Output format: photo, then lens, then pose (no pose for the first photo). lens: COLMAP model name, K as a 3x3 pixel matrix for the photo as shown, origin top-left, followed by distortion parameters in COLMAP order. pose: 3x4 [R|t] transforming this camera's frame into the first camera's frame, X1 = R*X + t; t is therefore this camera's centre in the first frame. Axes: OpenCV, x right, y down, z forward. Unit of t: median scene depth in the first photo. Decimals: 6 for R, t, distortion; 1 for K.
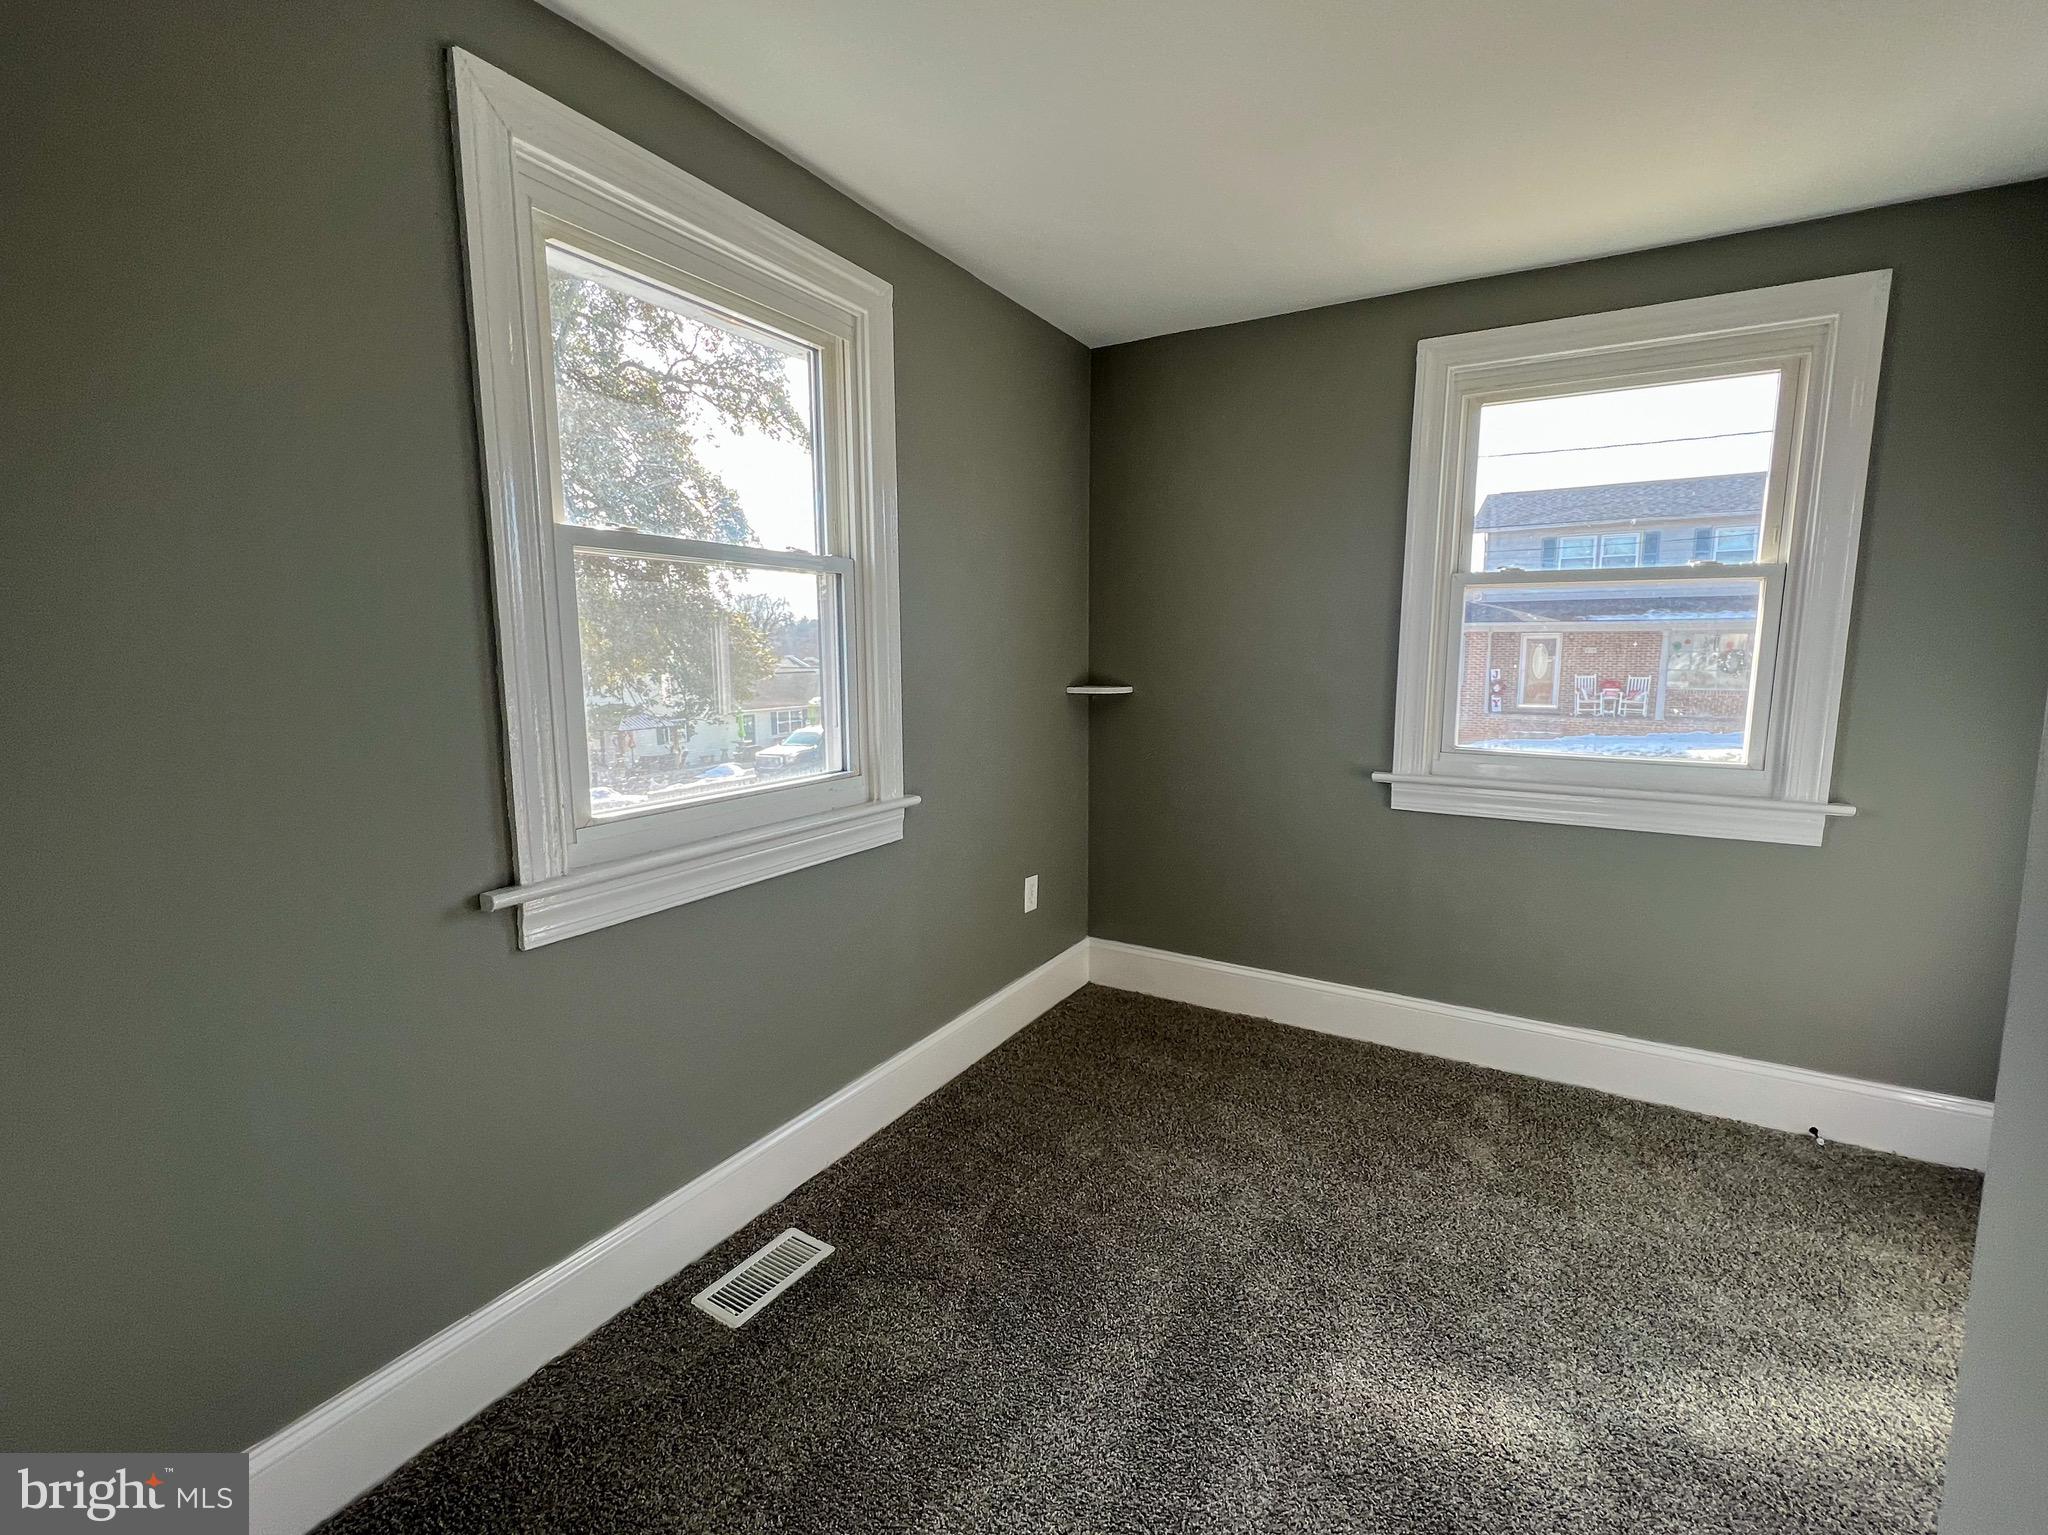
lens RADIAL K [[853.4, 0, 1023.6], [0, 853.4, 766.4], [0, 0, 1]] dist [-0.001771, 0.000112]
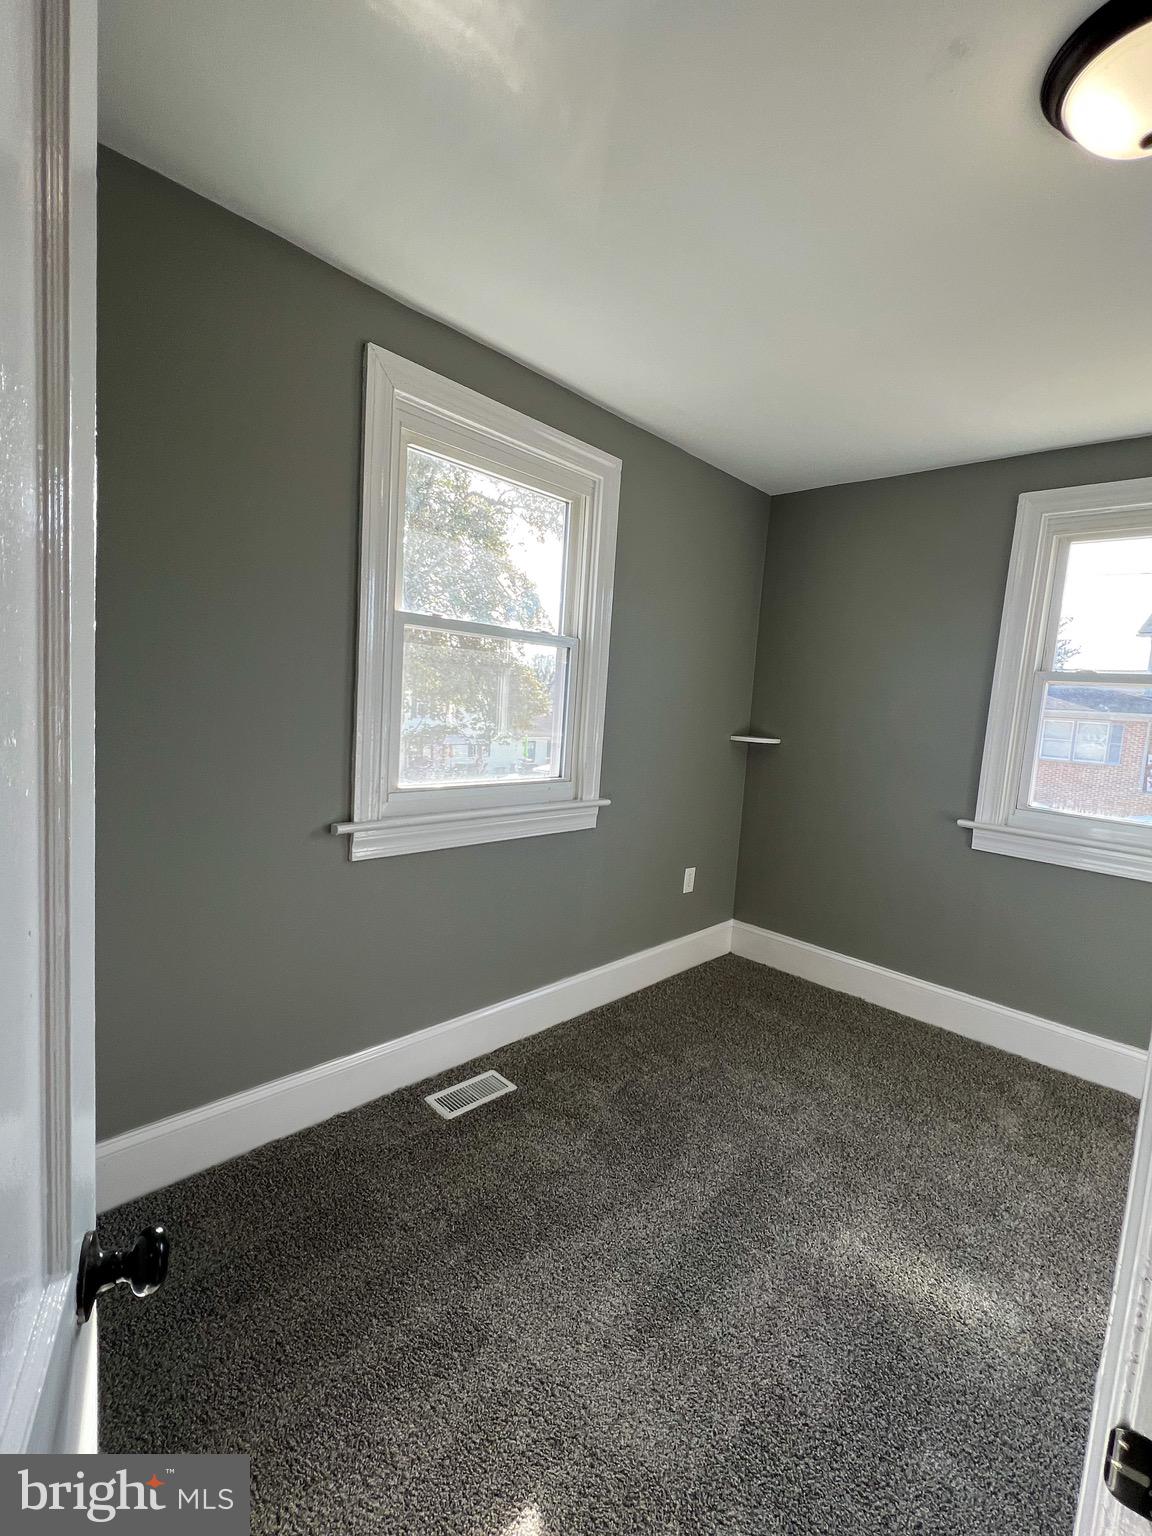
lens RADIAL K [[640.1, 0, 592.8], [0, 640.1, 770.4], [0, 0, 1]] dist [-0.001771, 0.000112]
pose [[0.973915, 0.092051, -0.207403, 0.082456], [-0.098525, 0.994911, -0.021081, 0.011707], [0.204407, 0.040966, 0.978028, -0.096796]]
